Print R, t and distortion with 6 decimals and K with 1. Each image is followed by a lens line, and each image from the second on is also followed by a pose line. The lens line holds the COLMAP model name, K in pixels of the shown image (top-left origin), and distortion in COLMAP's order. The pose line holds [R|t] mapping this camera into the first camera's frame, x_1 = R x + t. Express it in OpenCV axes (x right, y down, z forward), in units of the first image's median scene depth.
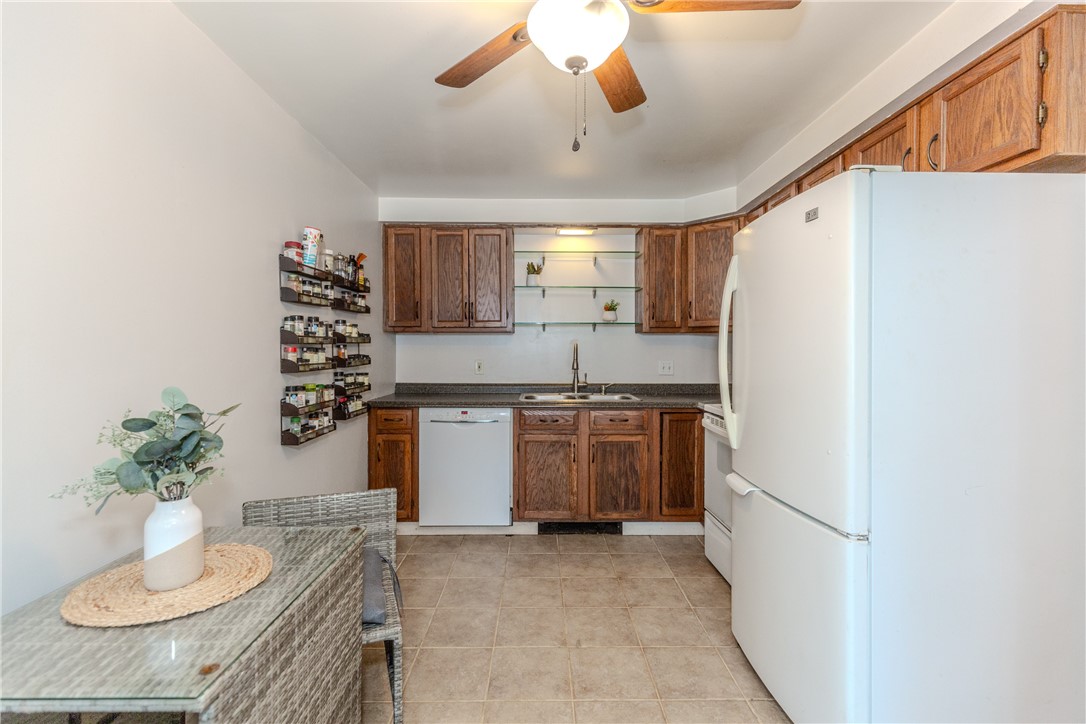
lens RADIAL K [[482.2, 0, 546.1], [0, 482.2, 354.4], [0, 0, 1]] dist [0.001226, -0.000215]
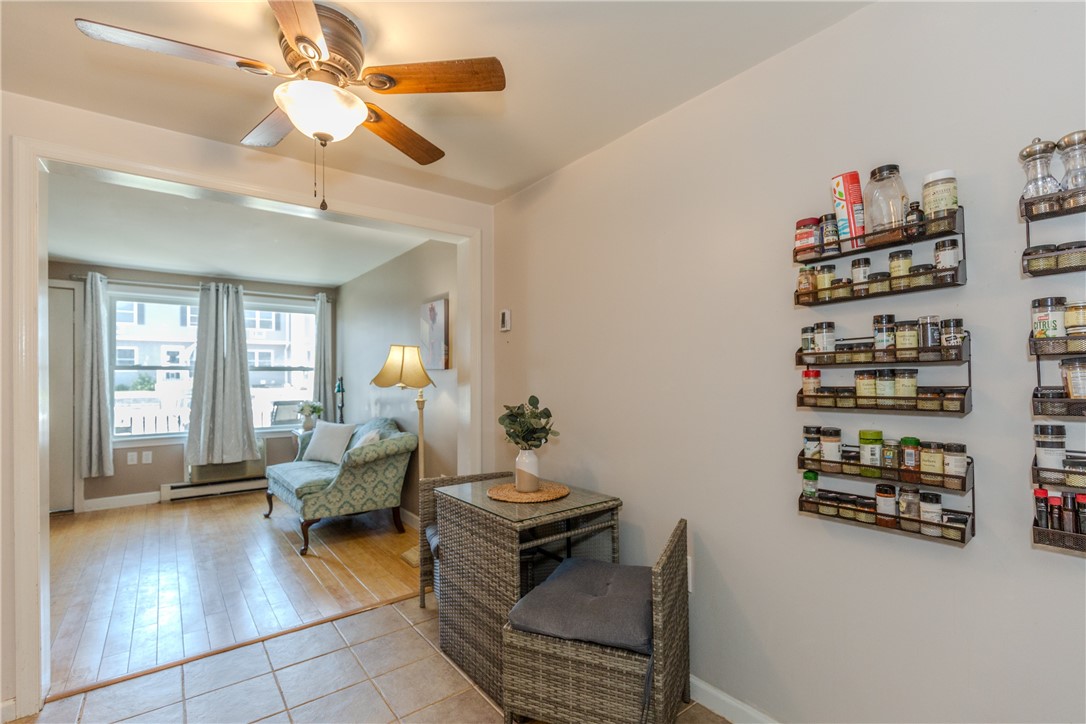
lens RADIAL K [[497.3, 0, 545.8], [0, 497.3, 374.7], [0, 0, 1]] dist [-0.000274, -0.000138]
pose [[-0.801815, 0.003113, -0.597564, 0.139436], [0.002623, 0.999995, 0.001689, -0.006983], [0.597566, -0.000213, -0.801820, 0.901622]]
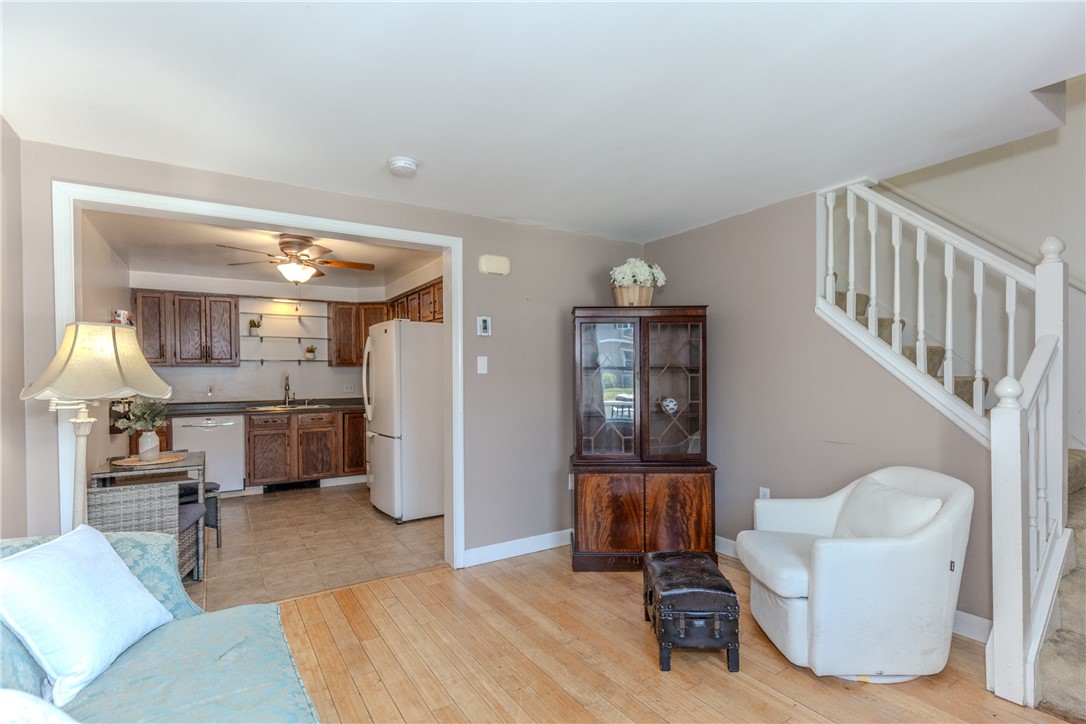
lens RADIAL K [[520.0, 0, 545.0], [0, 520.0, 378.1], [0, 0, 1]] dist [0.000156, -0.000281]
pose [[0.850358, -0.012084, 0.526066, -0.127536], [0.012735, 0.999916, 0.002382, -0.001312], [-0.526050, 0.004674, 0.850441, -0.976412]]
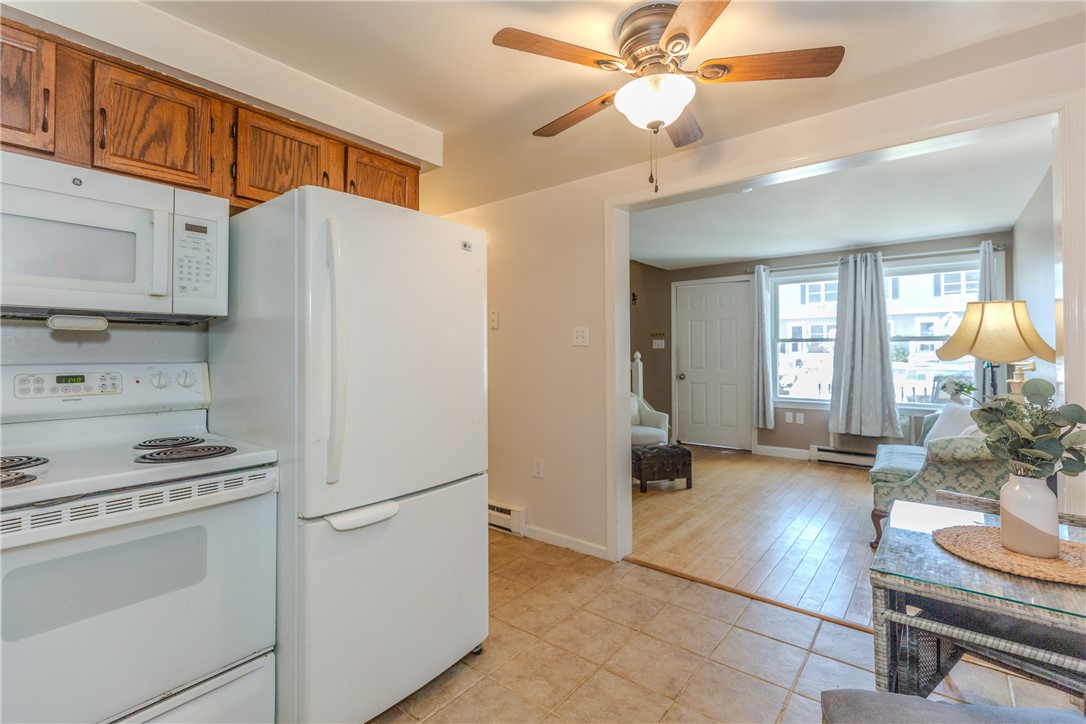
lens RADIAL K [[496.3, 0, 544.4], [0, 496.3, 344.5], [0, 0, 1]] dist [0.000318, -0.000094]
pose [[-0.771752, 0.013076, 0.635789, -0.212181], [0.007927, 0.999909, -0.010942, -0.001902], [-0.635874, -0.003405, -0.771785, 0.862028]]
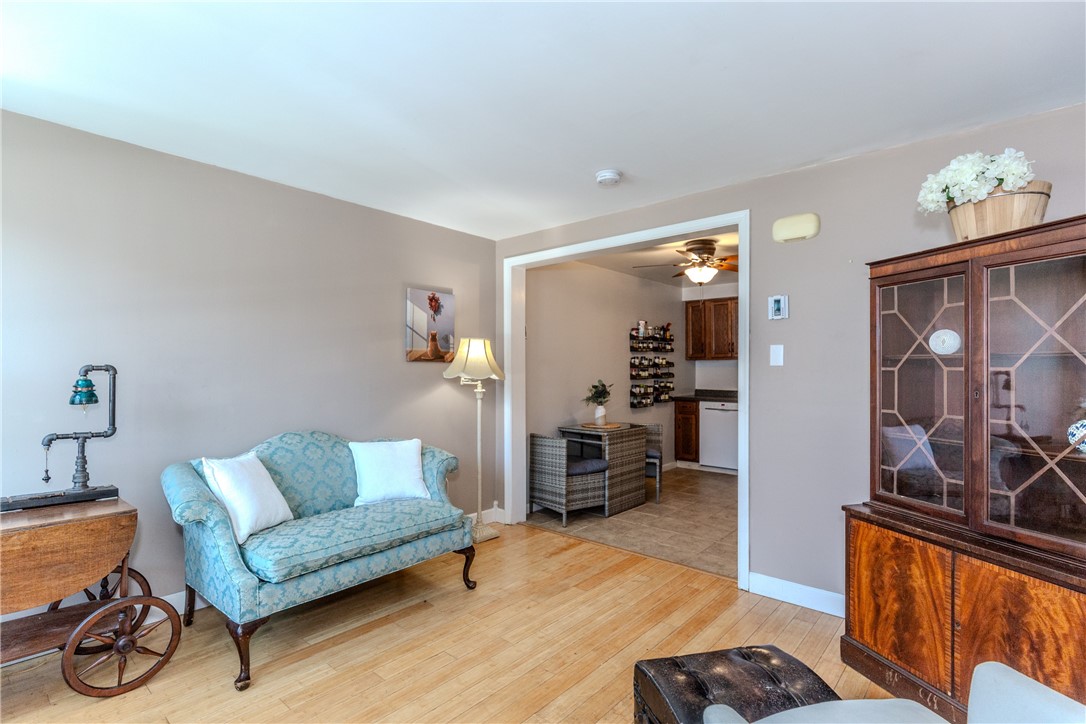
lens RADIAL K [[522.2, 0, 542.8], [0, 522.2, 369.9], [0, 0, 1]] dist [-0.000379, -0.000109]
pose [[0.744615, -0.000243, -0.667494, 0.634089], [-0.004819, 0.999972, -0.005740, 0.004194], [0.667477, 0.007491, 0.744593, -0.912601]]
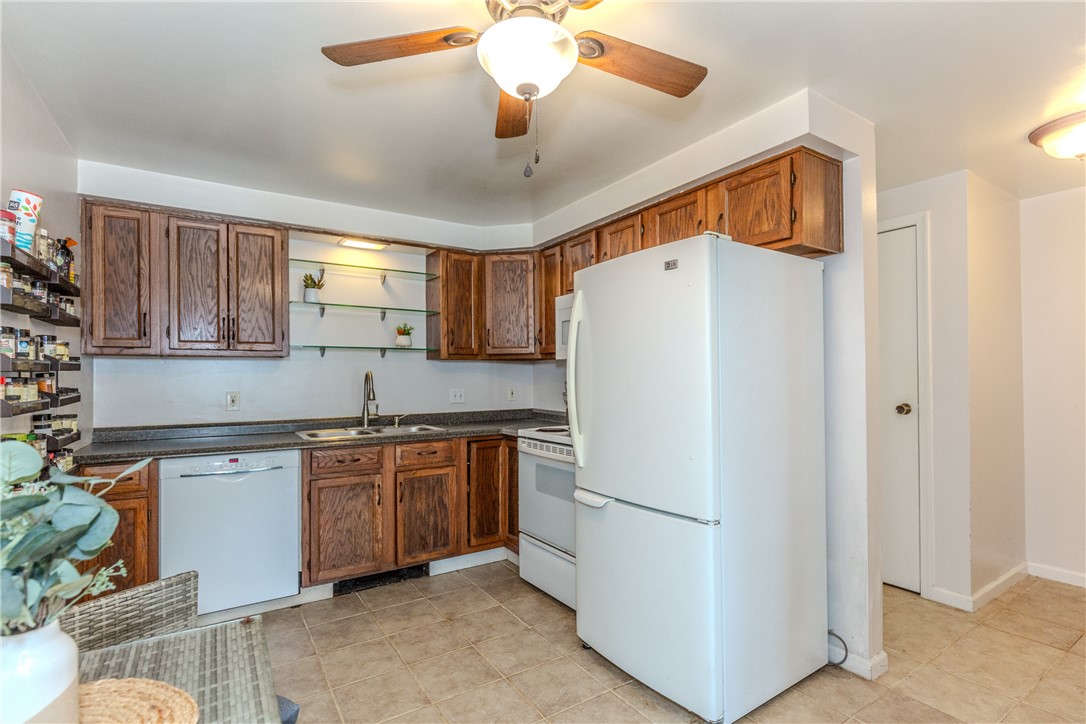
lens RADIAL K [[513.5, 0, 545.5], [0, 513.5, 372.7], [0, 0, 1]] dist [-0.002069, -0.000310]
pose [[0.844491, -0.002780, 0.535563, -0.186937], [0.013292, 0.999787, -0.015768, -0.000066], [-0.535405, 0.020434, 0.844348, 0.035780]]
